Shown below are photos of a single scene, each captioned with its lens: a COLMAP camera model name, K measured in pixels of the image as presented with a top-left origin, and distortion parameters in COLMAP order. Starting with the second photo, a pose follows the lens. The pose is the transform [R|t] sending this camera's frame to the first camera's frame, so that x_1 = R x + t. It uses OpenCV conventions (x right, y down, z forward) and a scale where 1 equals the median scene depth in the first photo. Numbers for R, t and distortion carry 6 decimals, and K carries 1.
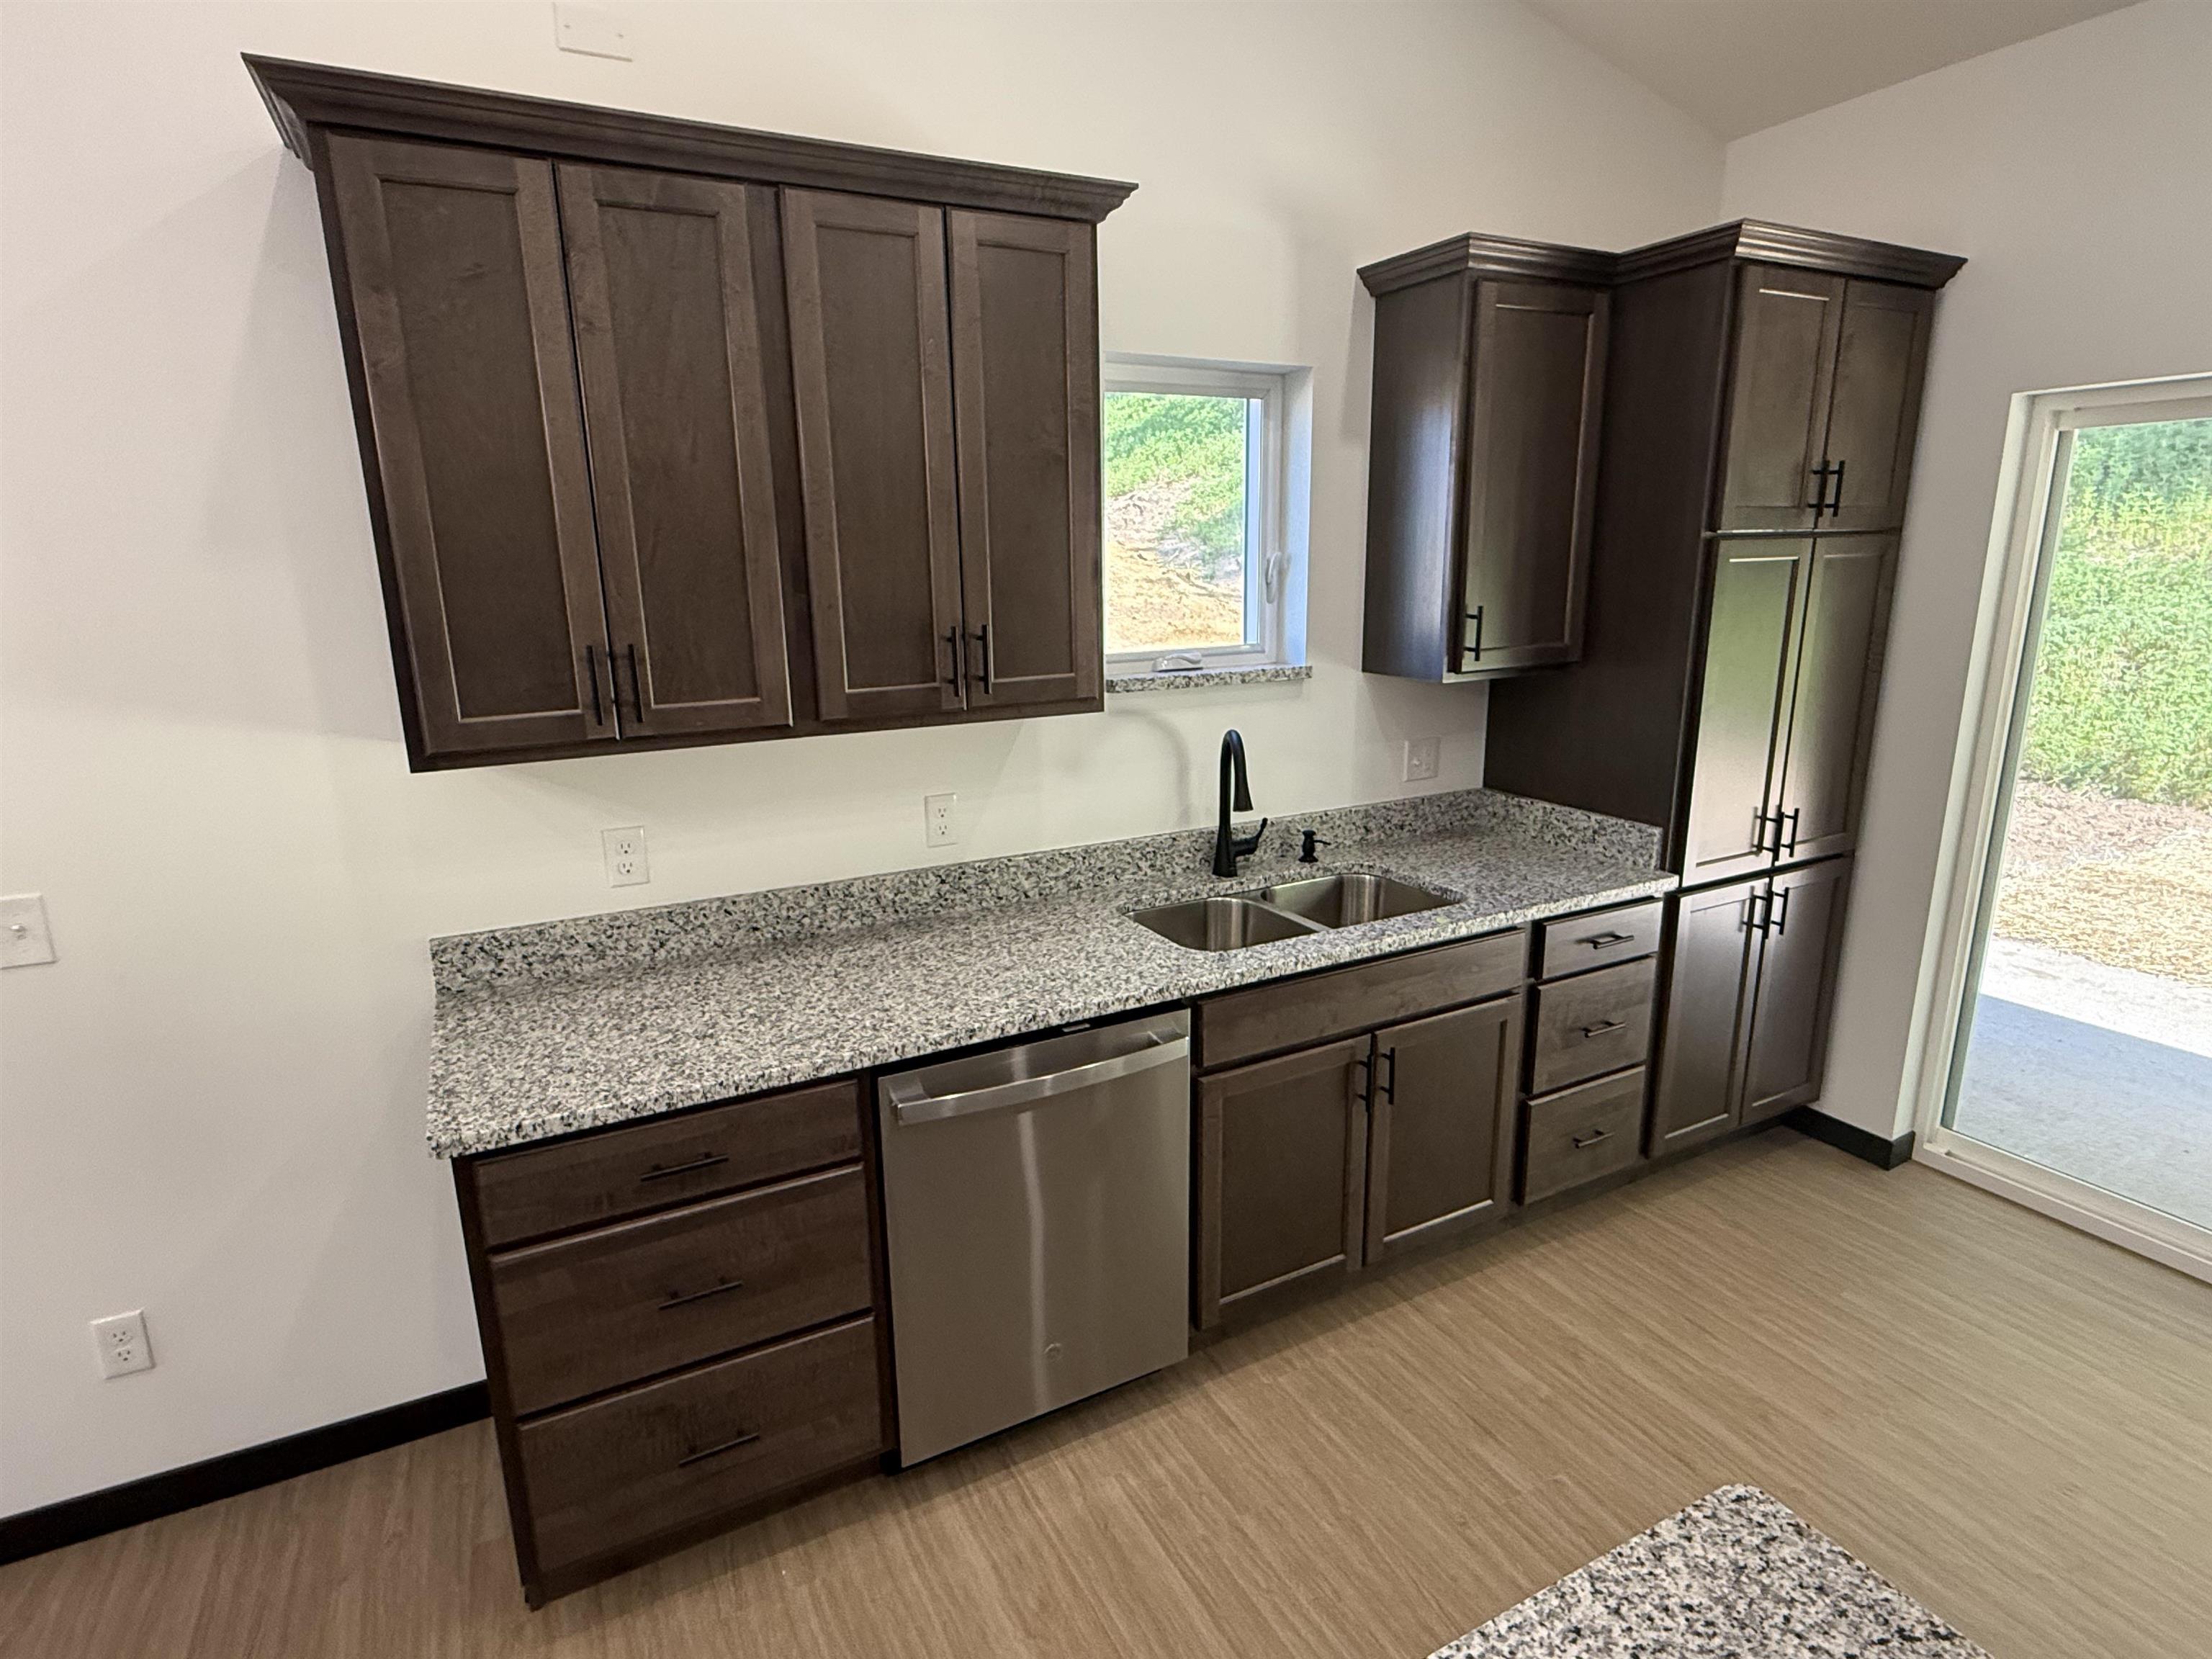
lens RADIAL K [[1153.4, 0, 1100.7], [0, 1153.4, 830.4], [0, 0, 1]] dist [-0.001577, -0.000458]
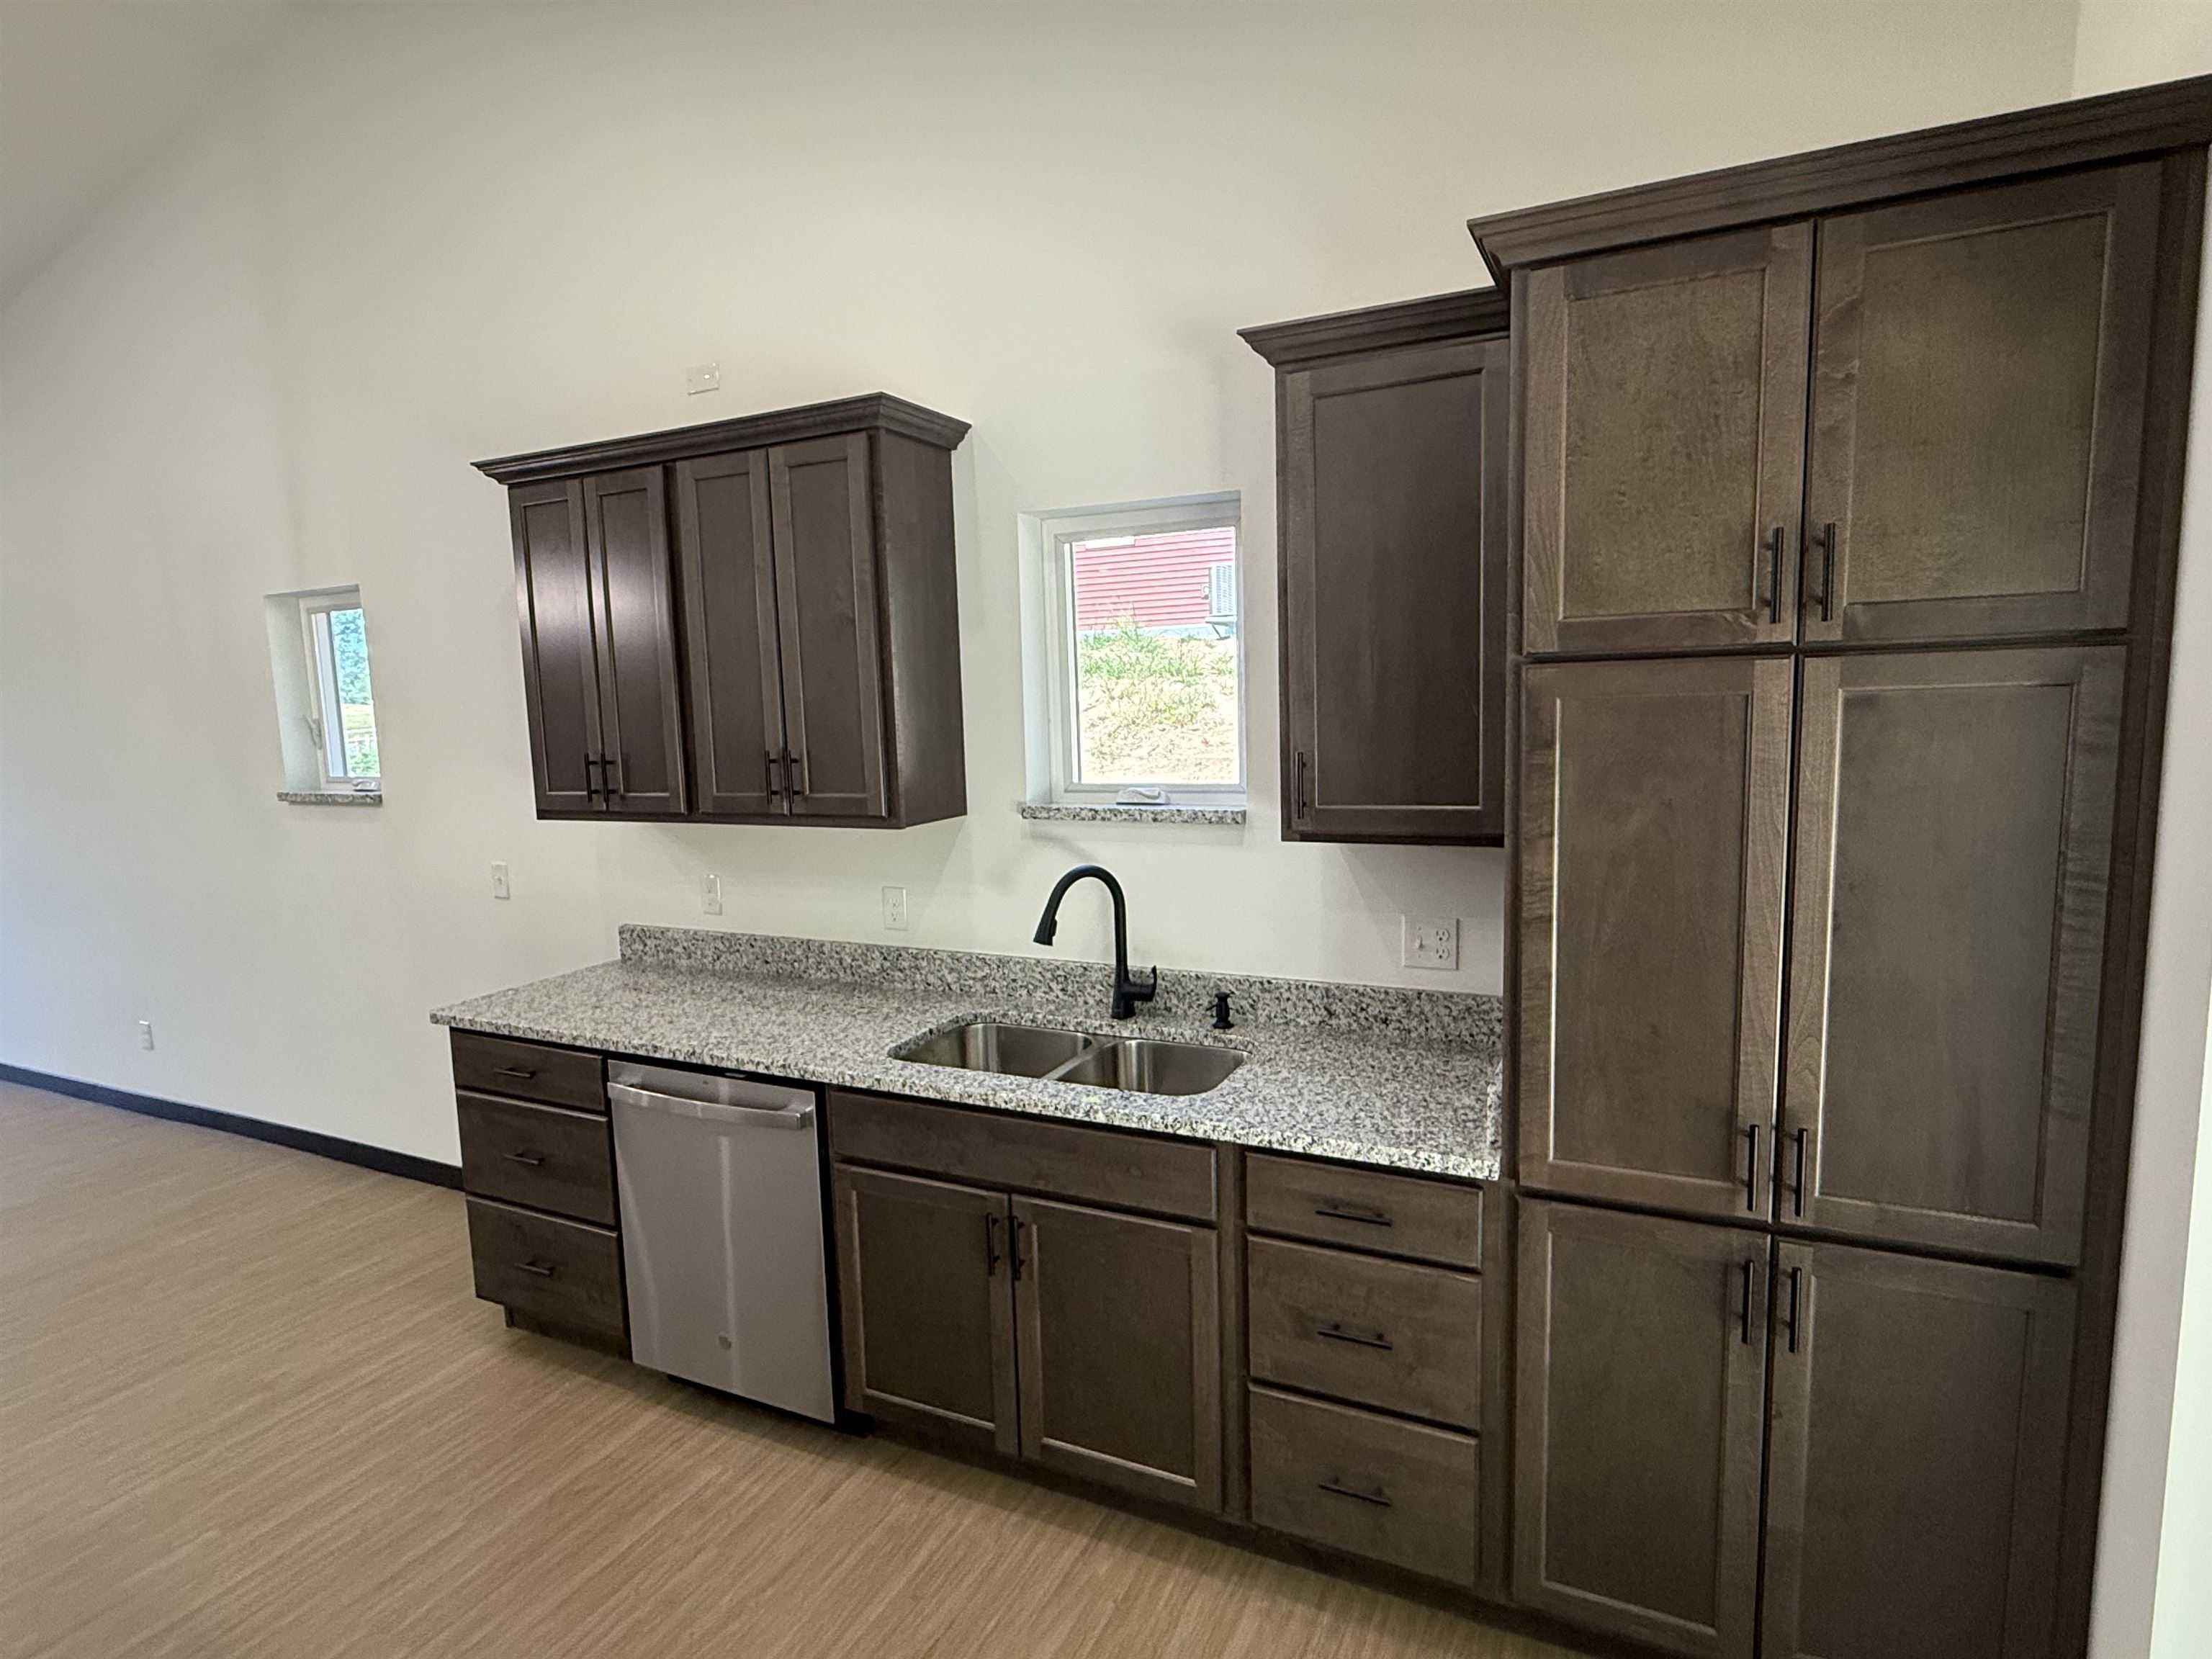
lens RADIAL K [[1153.4, 0, 1103.9], [0, 1153.4, 832.0], [0, 0, 1]] dist [-0.001577, -0.000458]
pose [[0.598454, 0.093684, -0.795660, 0.975771], [-0.169274, 0.985504, -0.011282, -0.114603], [0.783070, 0.141437, 0.605638, 0.436786]]
